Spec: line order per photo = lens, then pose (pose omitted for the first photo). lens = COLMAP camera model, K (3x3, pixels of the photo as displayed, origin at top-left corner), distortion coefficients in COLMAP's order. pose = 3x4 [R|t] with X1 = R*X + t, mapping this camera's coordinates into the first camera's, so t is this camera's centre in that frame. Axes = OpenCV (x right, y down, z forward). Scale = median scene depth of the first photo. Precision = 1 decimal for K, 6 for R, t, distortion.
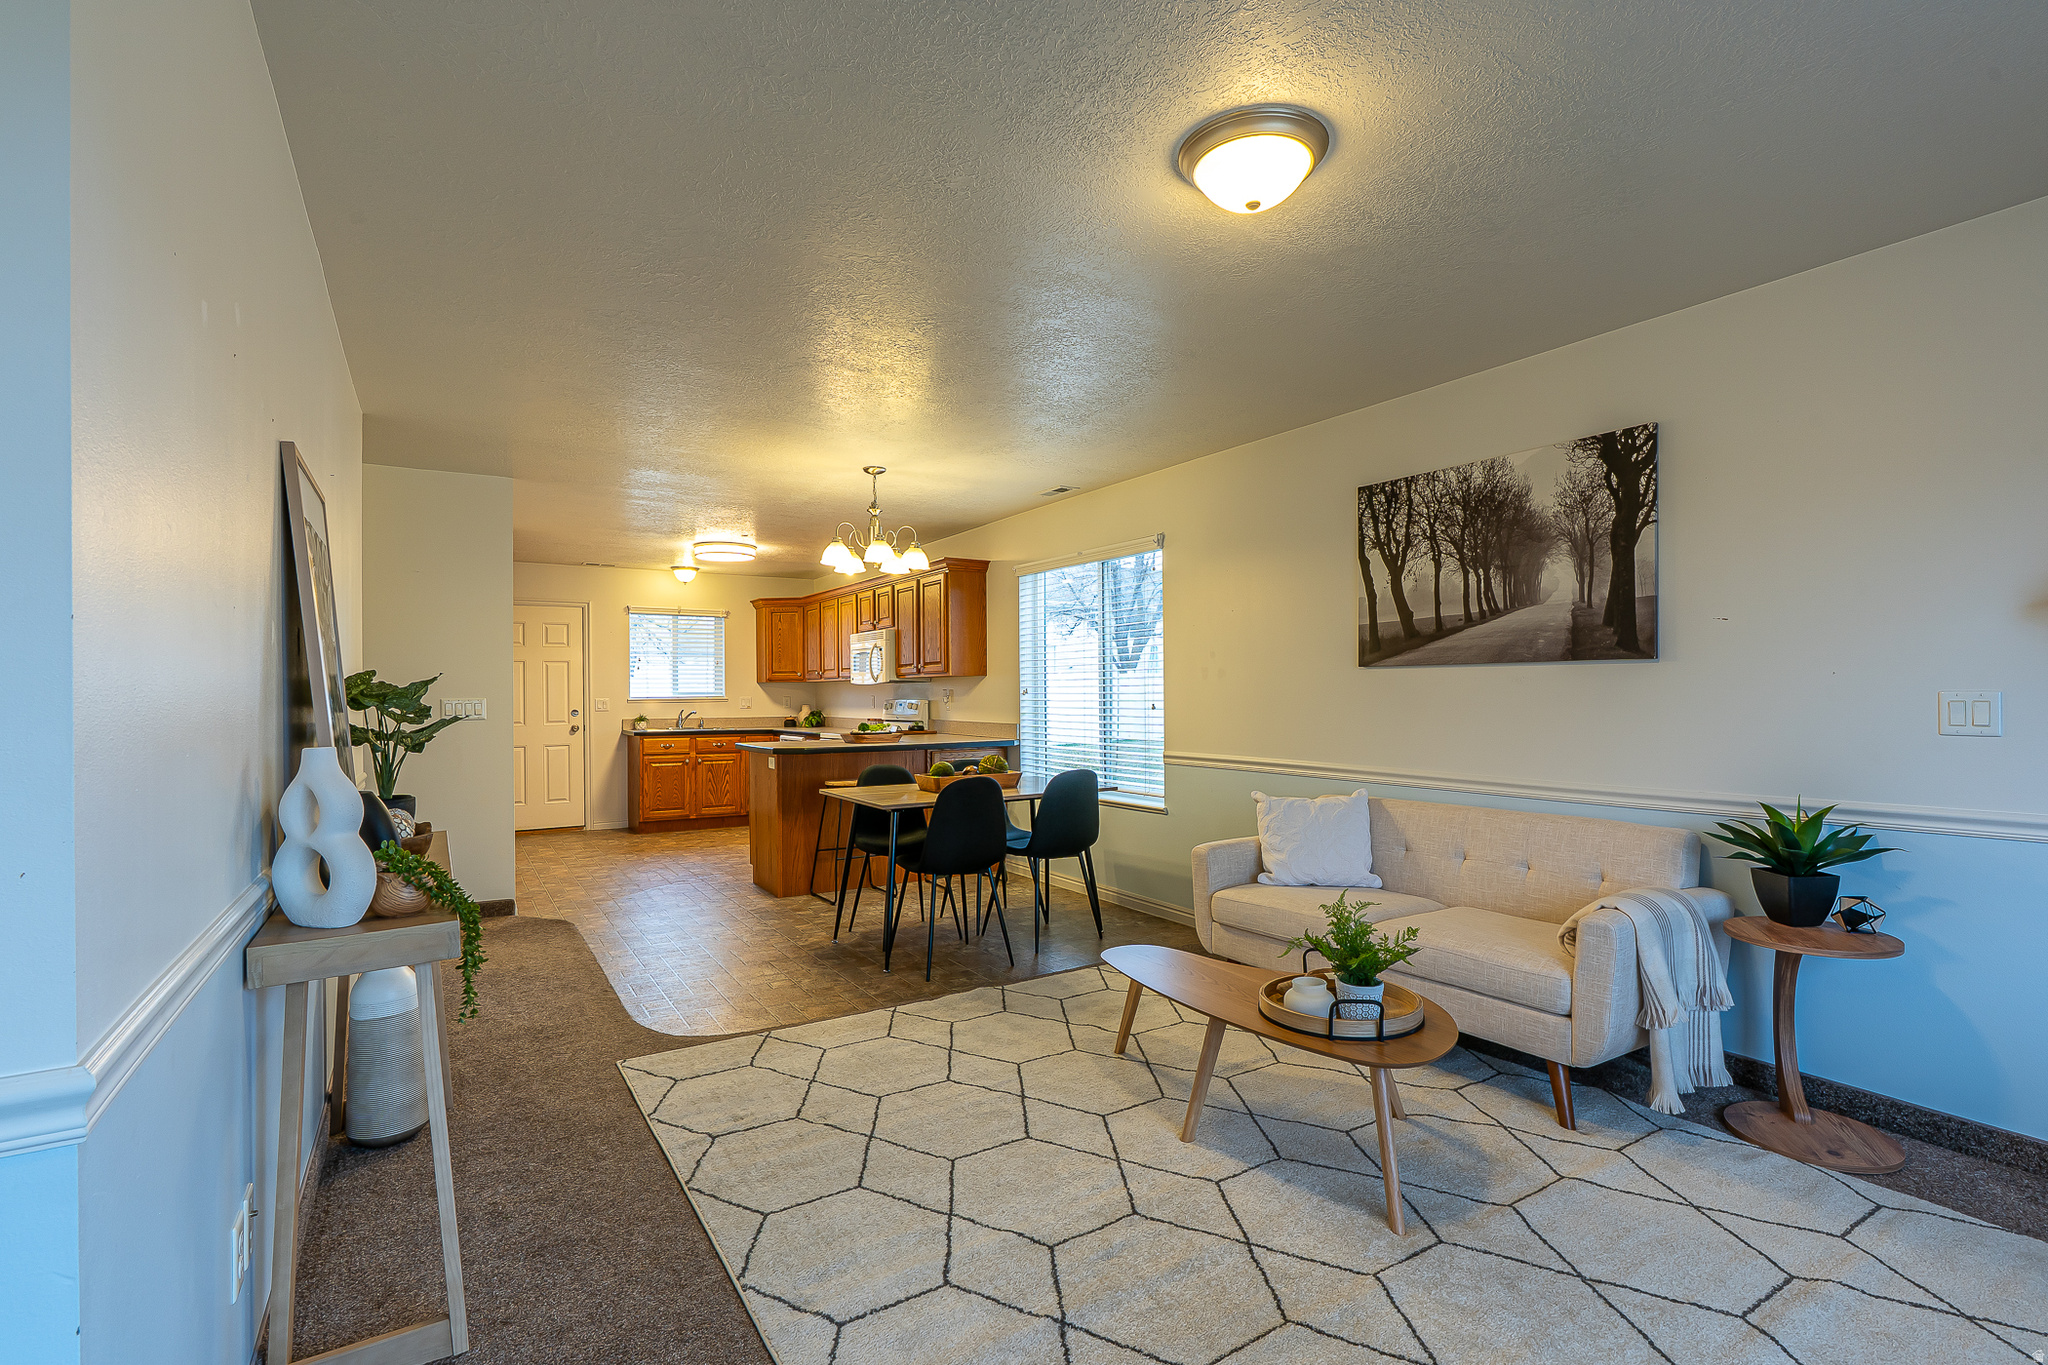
lens RADIAL K [[912.1, 0, 1039.6], [0, 912.1, 687.5], [0, 0, 1]] dist [-0.007616, 0.003033]
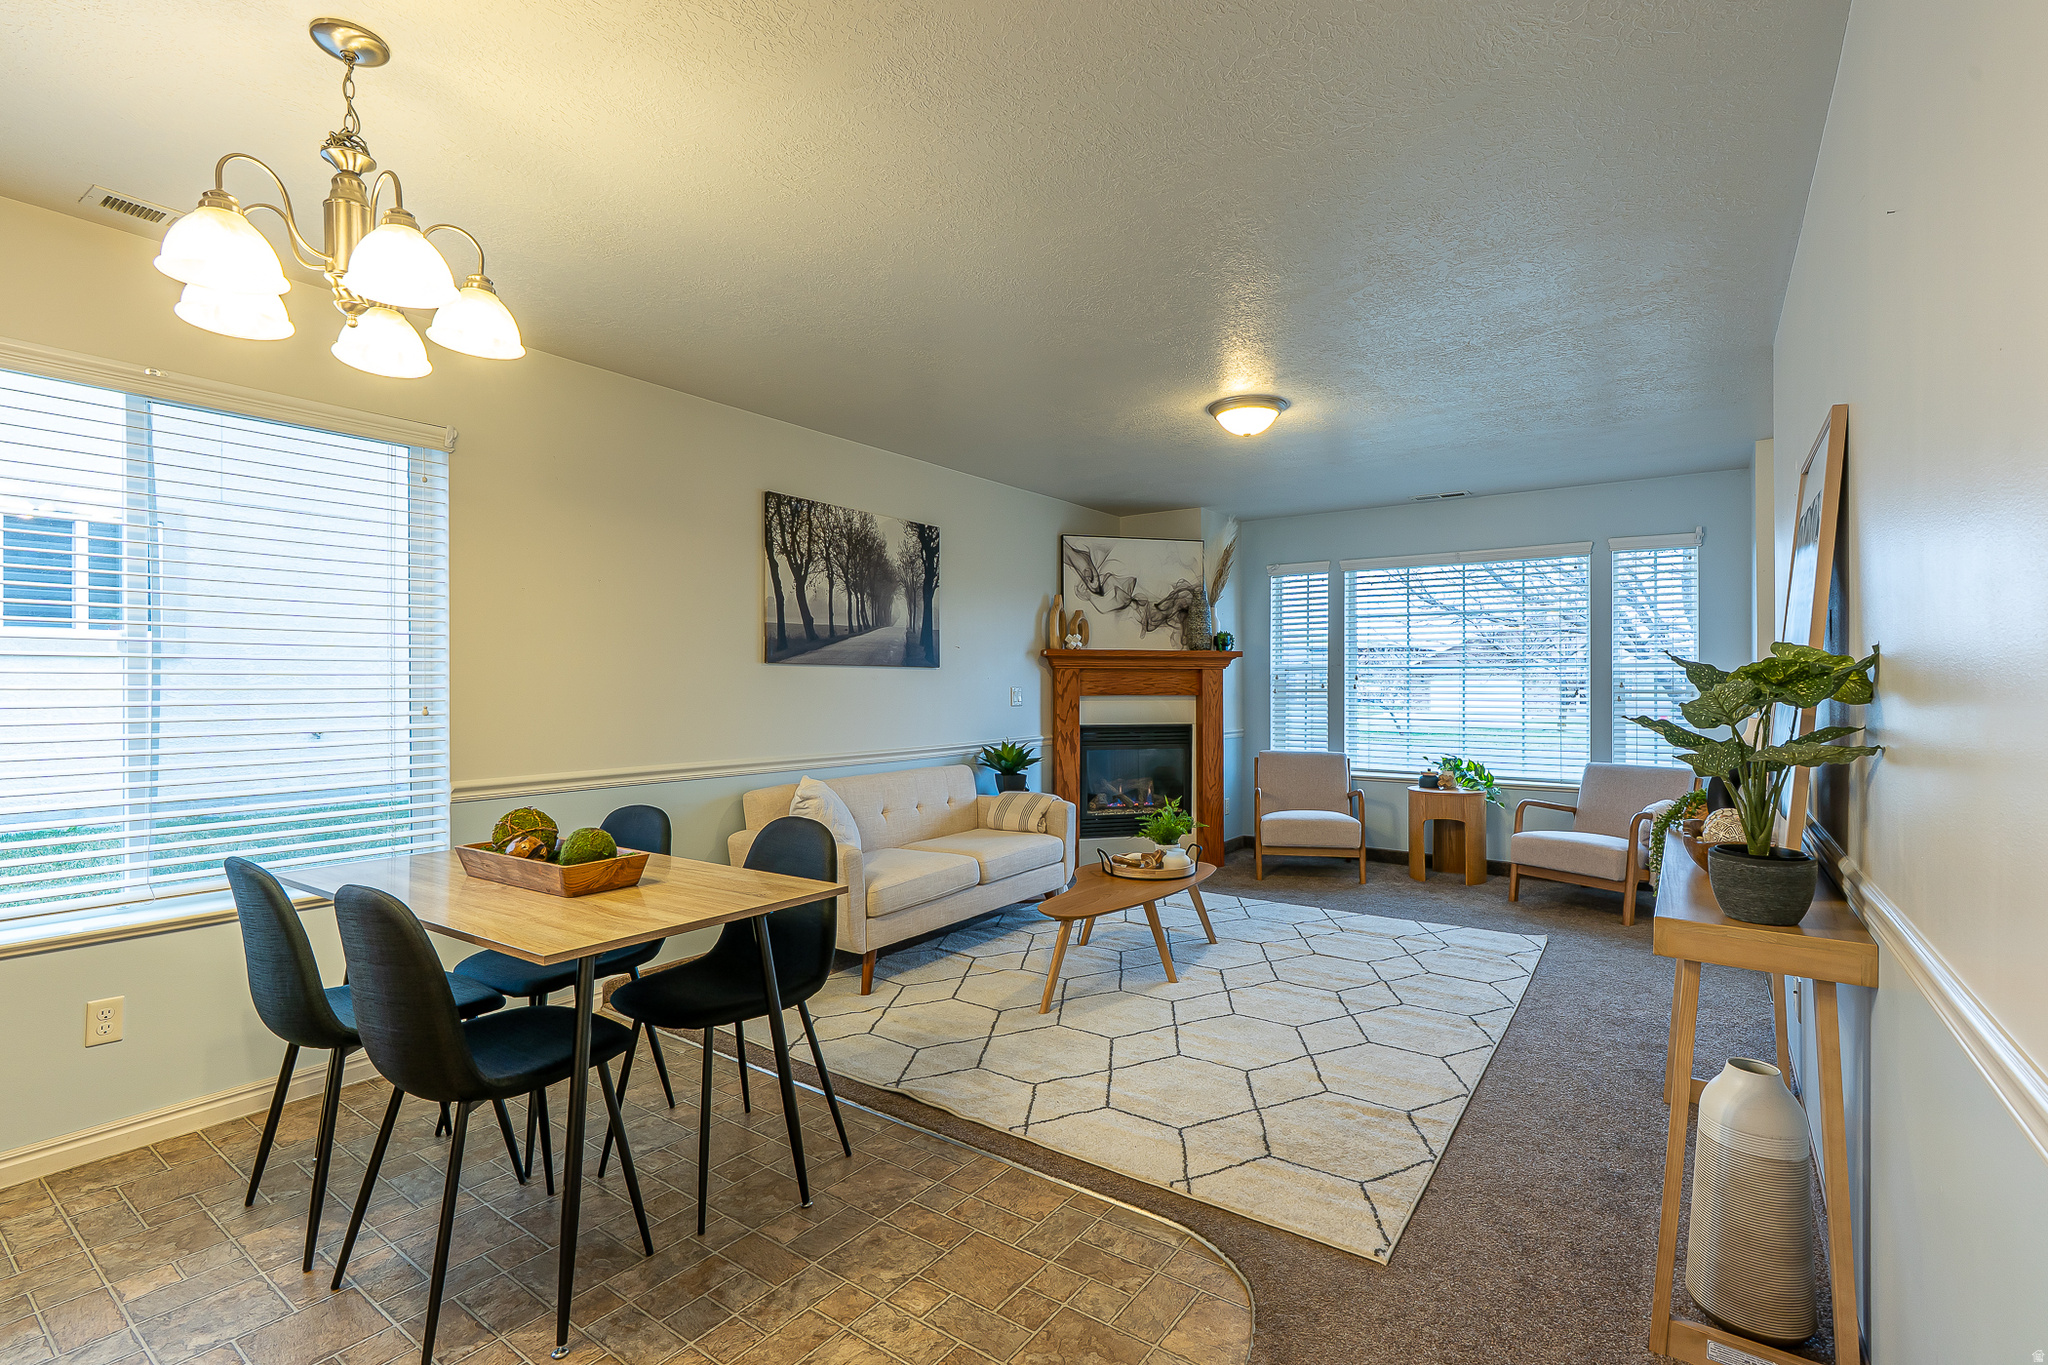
lens RADIAL K [[912.1, 0, 1019.1], [0, 912.1, 672.3], [0, 0, 1]] dist [-0.007616, 0.003033]
pose [[-0.338119, 0.022223, 0.940841, -0.804306], [-0.002165, 0.999700, -0.024392, 0.014724], [-0.941101, -0.010284, -0.337969, 1.194167]]
